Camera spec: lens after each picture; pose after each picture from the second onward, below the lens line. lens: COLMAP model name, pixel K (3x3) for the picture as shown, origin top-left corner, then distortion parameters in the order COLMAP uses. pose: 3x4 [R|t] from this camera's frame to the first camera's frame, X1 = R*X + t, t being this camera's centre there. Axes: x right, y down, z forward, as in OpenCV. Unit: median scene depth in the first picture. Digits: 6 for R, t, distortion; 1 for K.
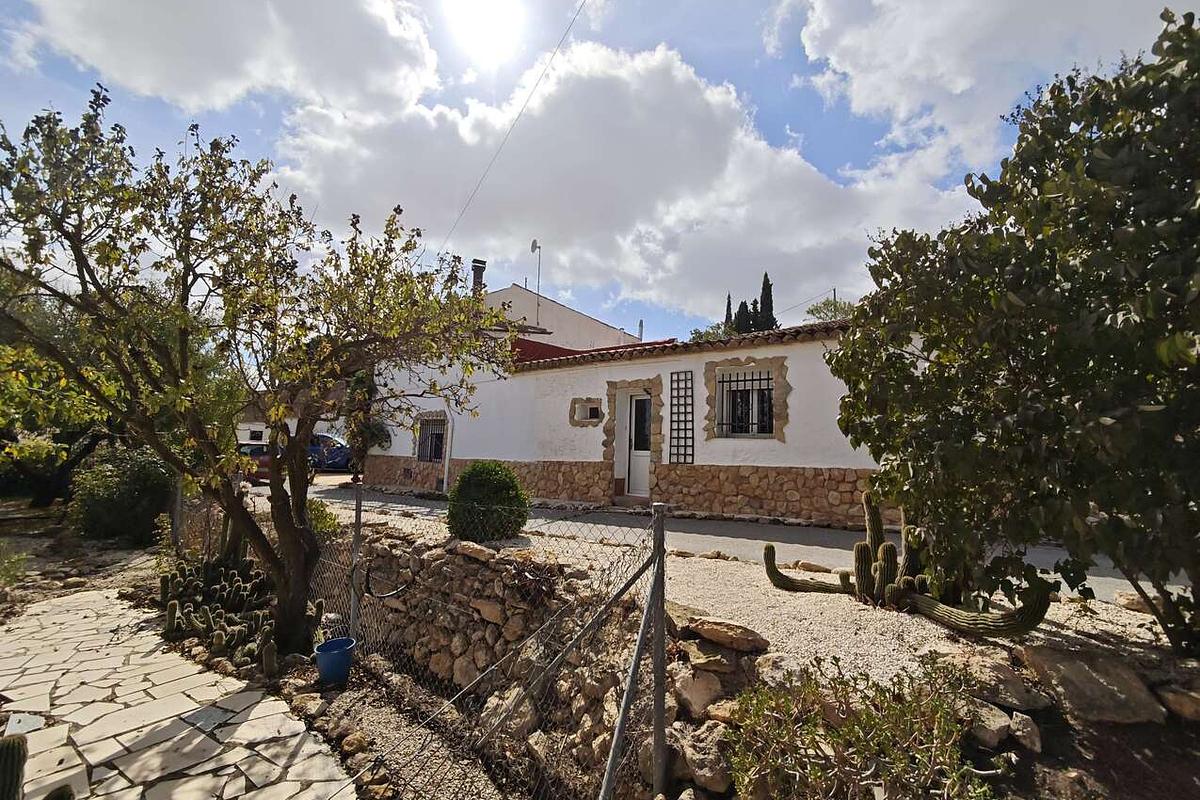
lens RADIAL K [[495.0, 0, 591.8], [0, 495.0, 397.6], [0, 0, 1]] dist [-0.015214, 0.004818]
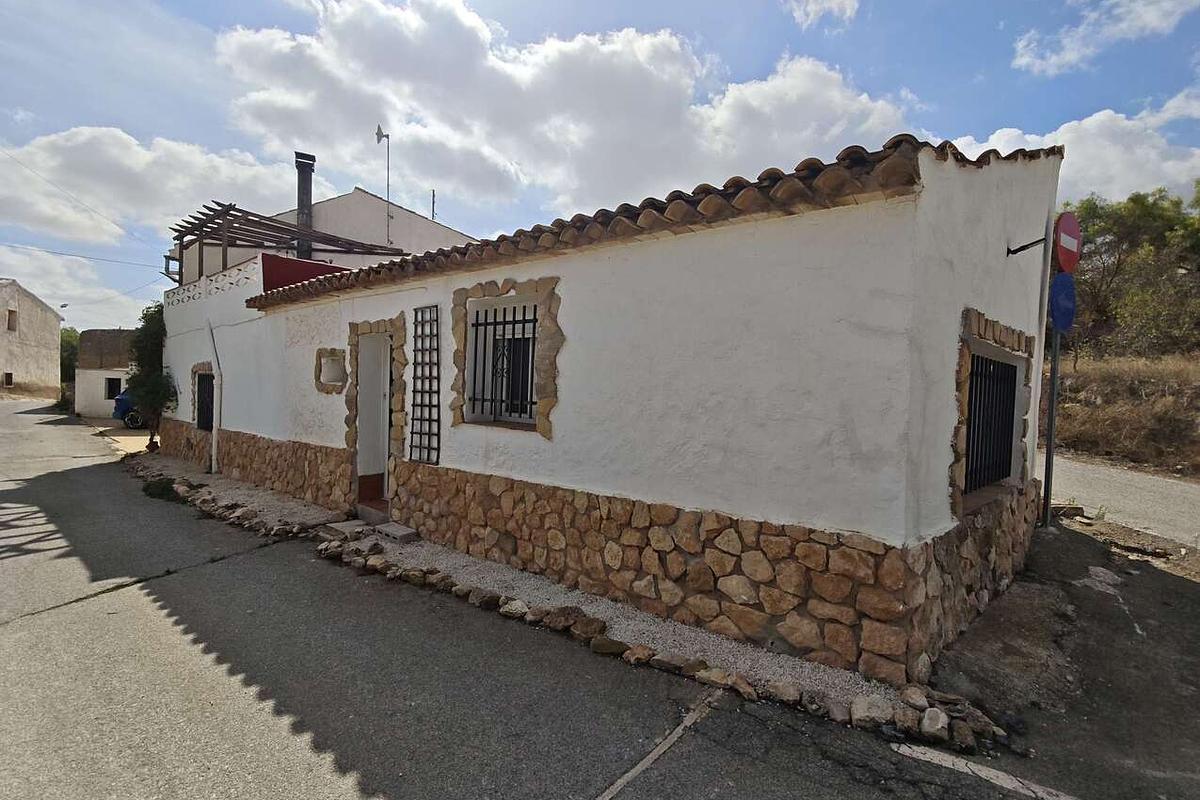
lens RADIAL K [[495.0, 0, 590.7], [0, 495.0, 396.3], [0, 0, 1]] dist [-0.015214, 0.004818]
pose [[0.999957, -0.004527, -0.008143, 0.401761], [0.005565, 0.991183, 0.132380, -0.025330], [0.007472, -0.132419, 0.991166, 0.432719]]
